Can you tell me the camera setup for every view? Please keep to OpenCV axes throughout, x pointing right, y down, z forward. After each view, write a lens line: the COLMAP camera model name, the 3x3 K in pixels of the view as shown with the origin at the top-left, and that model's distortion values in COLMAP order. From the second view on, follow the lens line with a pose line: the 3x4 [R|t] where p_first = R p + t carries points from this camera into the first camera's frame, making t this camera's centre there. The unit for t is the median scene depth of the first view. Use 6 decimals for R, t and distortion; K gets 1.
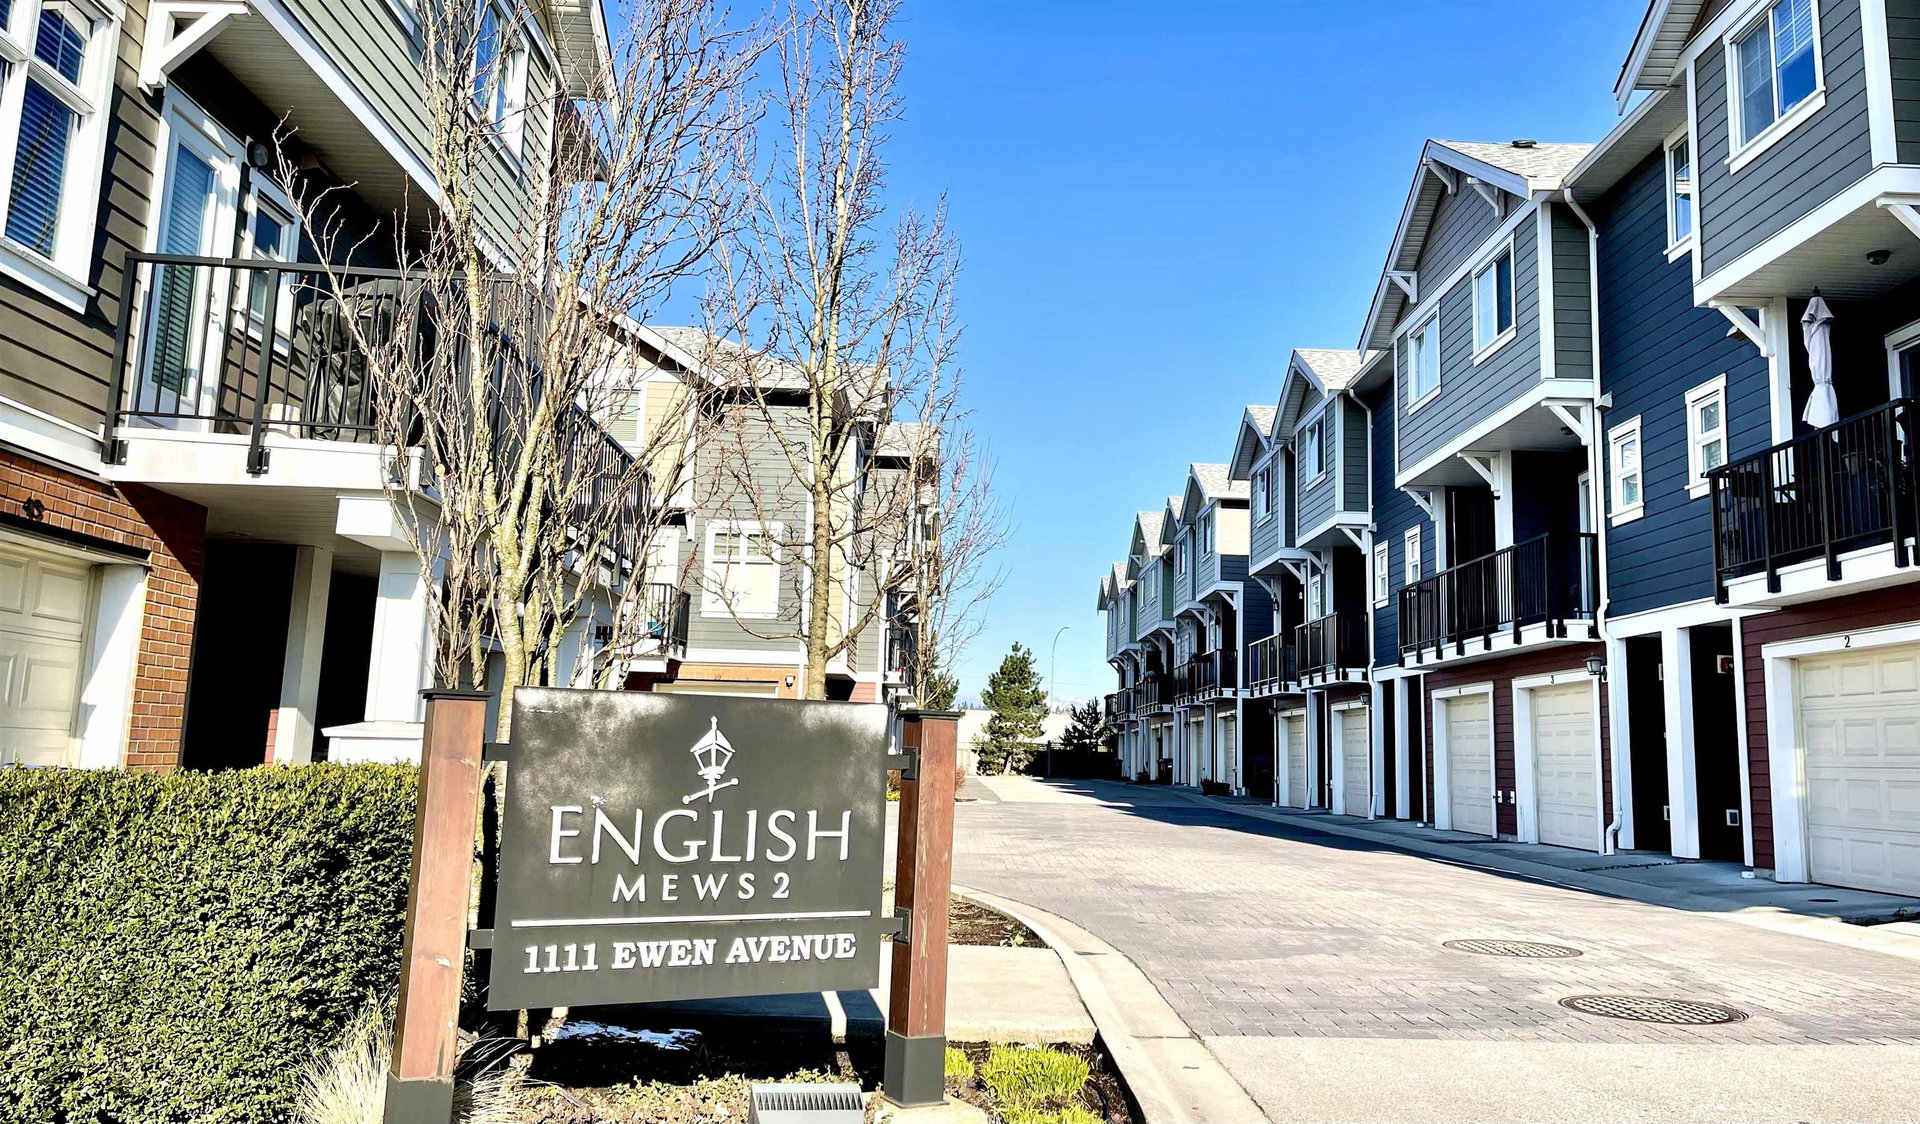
lens RADIAL K [[1367.5, 0, 964.8], [0, 1367.5, 564.1], [0, 0, 1]] dist [0.006181, -0.007924]
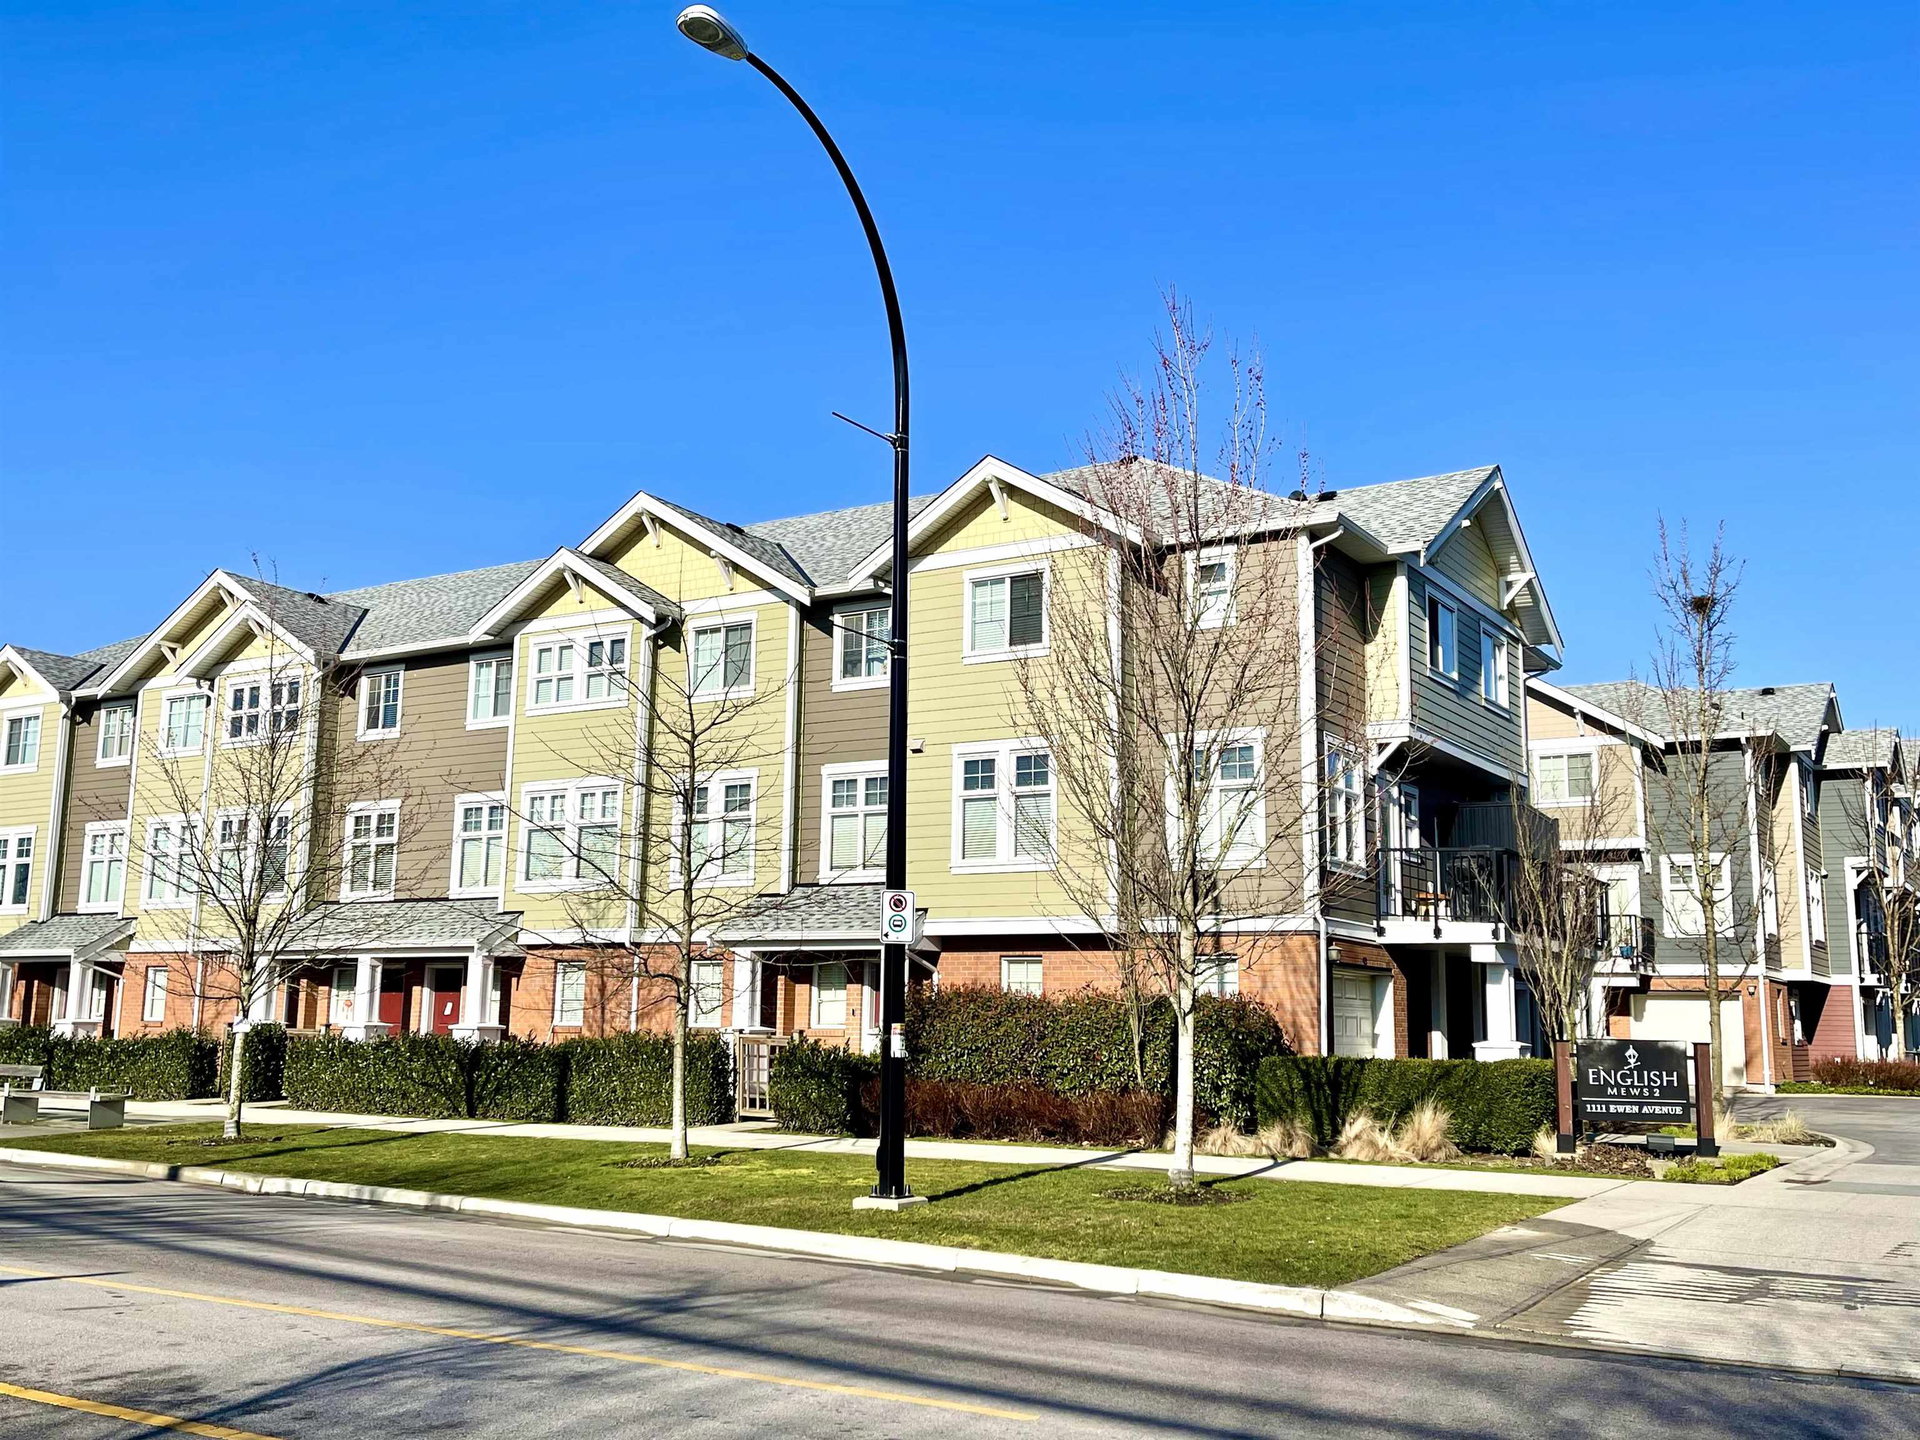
lens RADIAL K [[1813.2, 0, 962.4], [0, 1813.2, 721.0], [0, 0, 1]] dist [0.062364, 0.000000]
pose [[0.836553, -0.105983, -0.537538, 0.549775], [0.084249, 0.994327, -0.064932, -0.306394], [0.541370, 0.009032, 0.840736, -2.152721]]
